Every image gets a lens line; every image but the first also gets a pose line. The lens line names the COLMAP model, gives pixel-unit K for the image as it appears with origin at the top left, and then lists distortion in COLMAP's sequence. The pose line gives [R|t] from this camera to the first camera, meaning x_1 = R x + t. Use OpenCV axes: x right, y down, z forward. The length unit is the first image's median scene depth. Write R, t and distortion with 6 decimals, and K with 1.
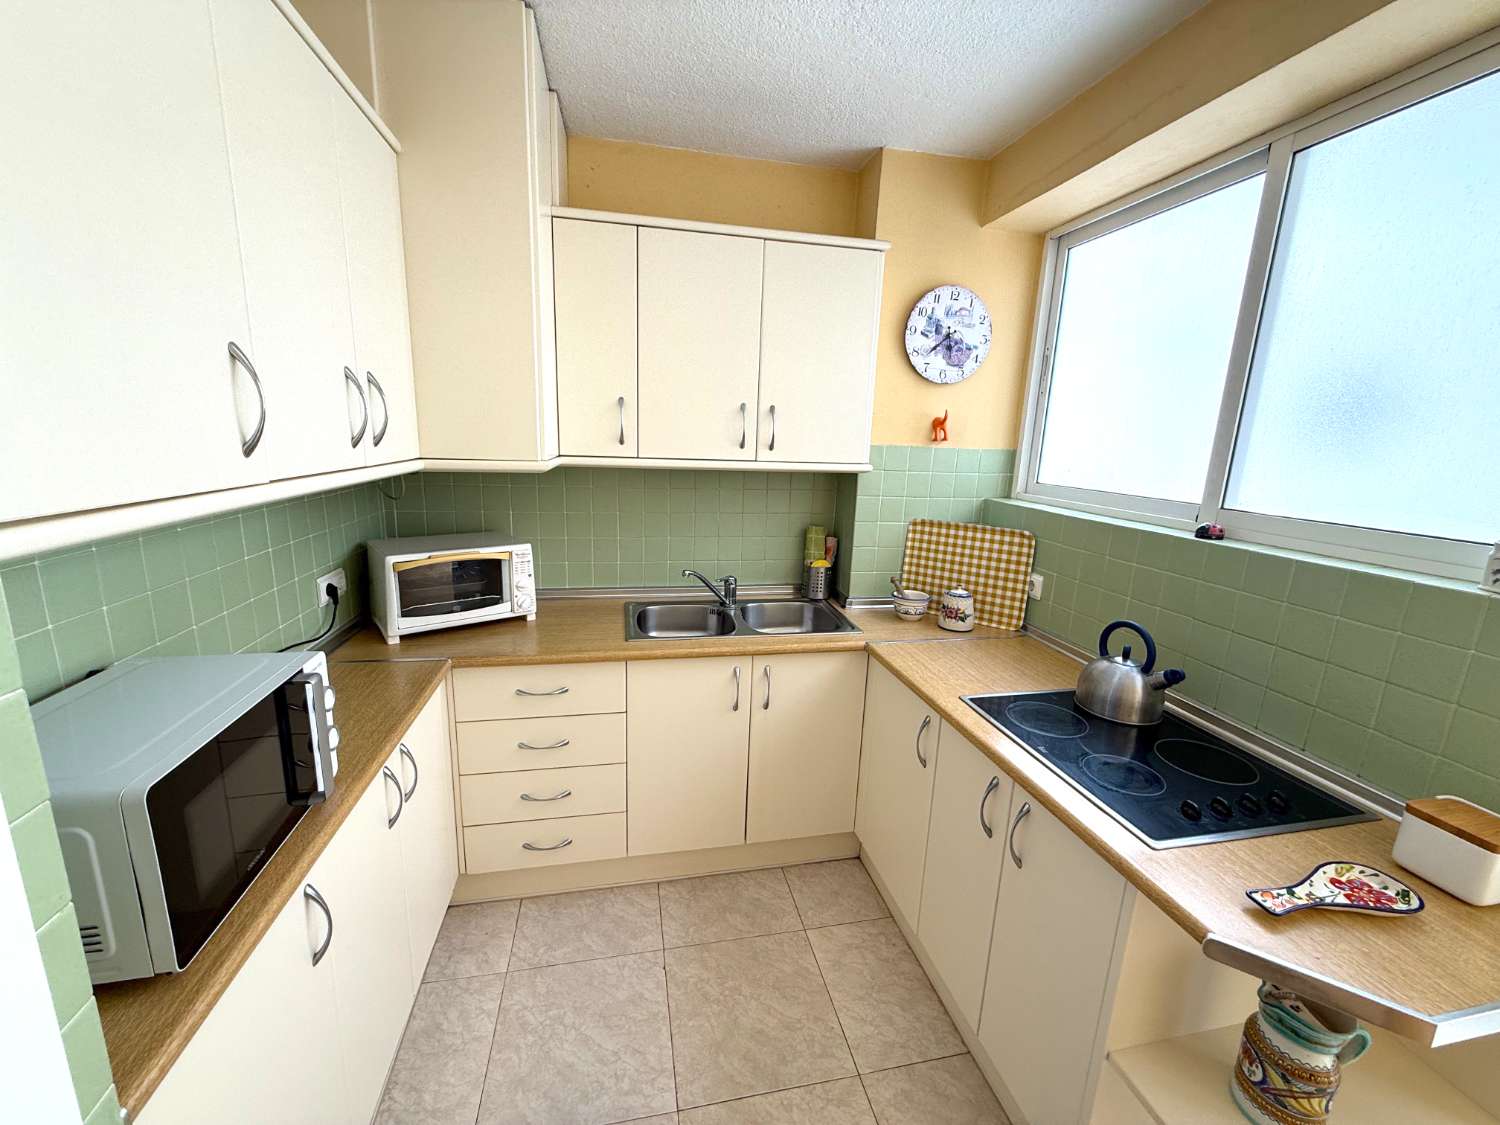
lens RADIAL K [[597.8, 0, 755.2], [0, 597.8, 560.1], [0, 0, 1]] dist [-0.001164, 0.000844]
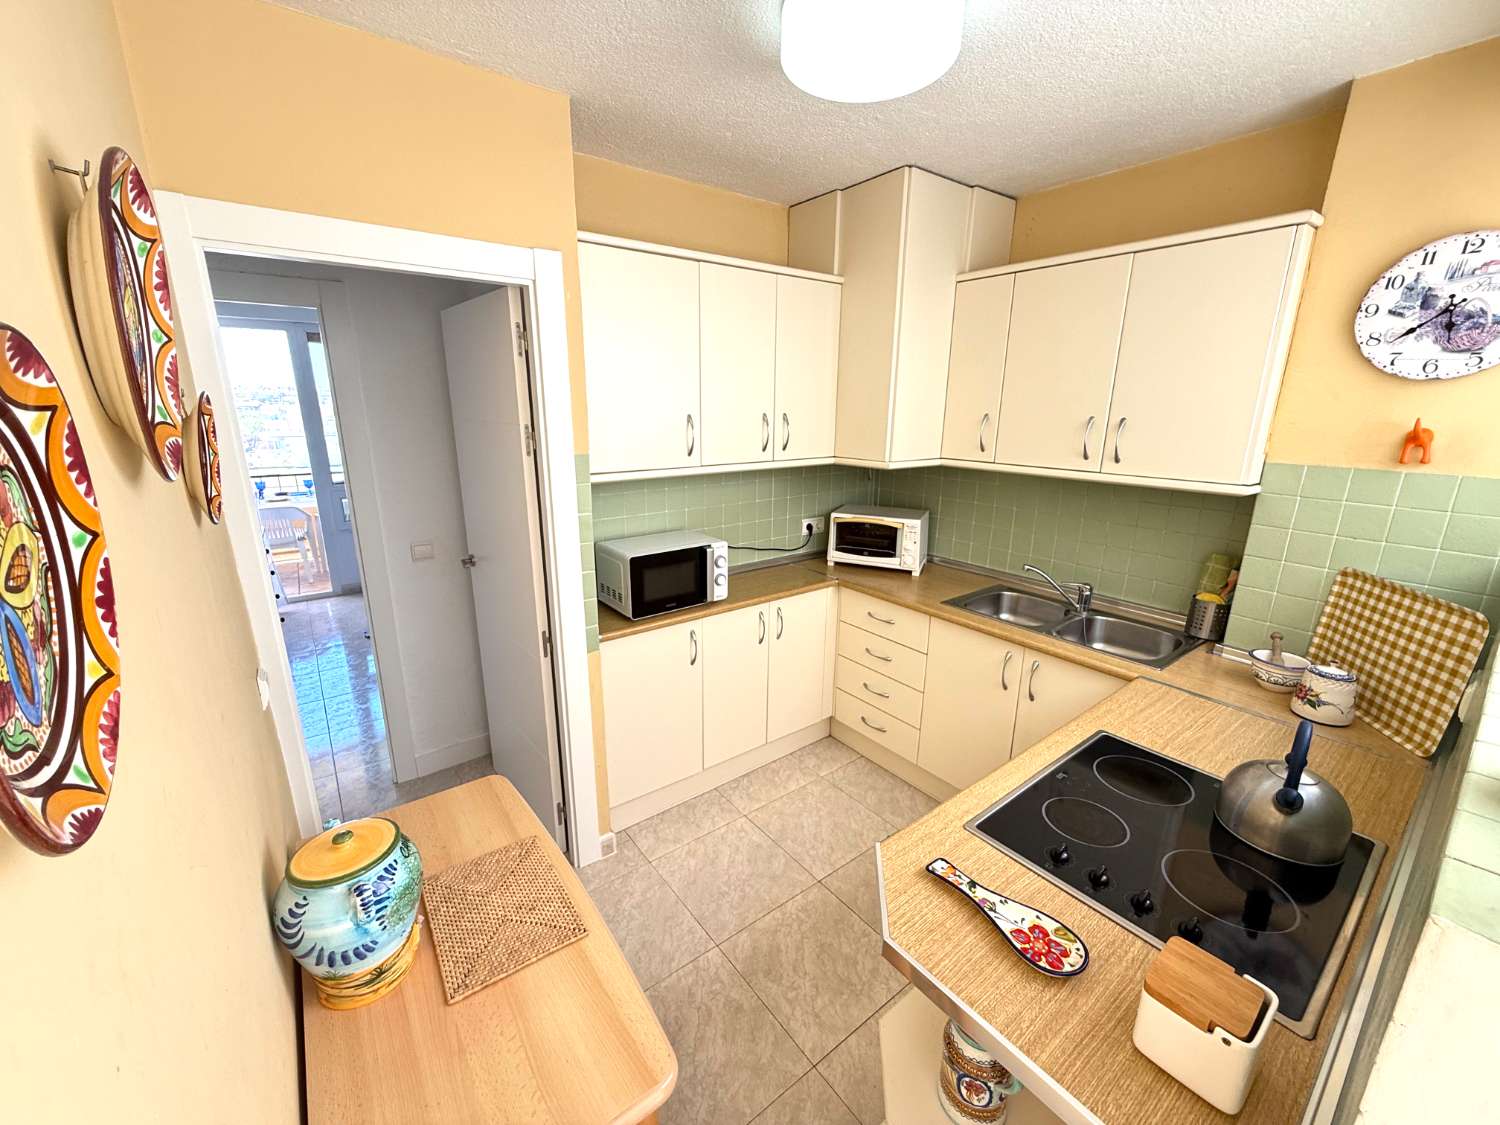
lens RADIAL K [[597.8, 0, 747.4], [0, 597.8, 560.3], [0, 0, 1]] dist [-0.001164, 0.000844]
pose [[0.432556, 0.199615, -0.879232, 0.686101], [-0.181384, 0.974512, 0.132011, -0.047767], [0.883173, 0.102377, 0.457737, 0.022268]]
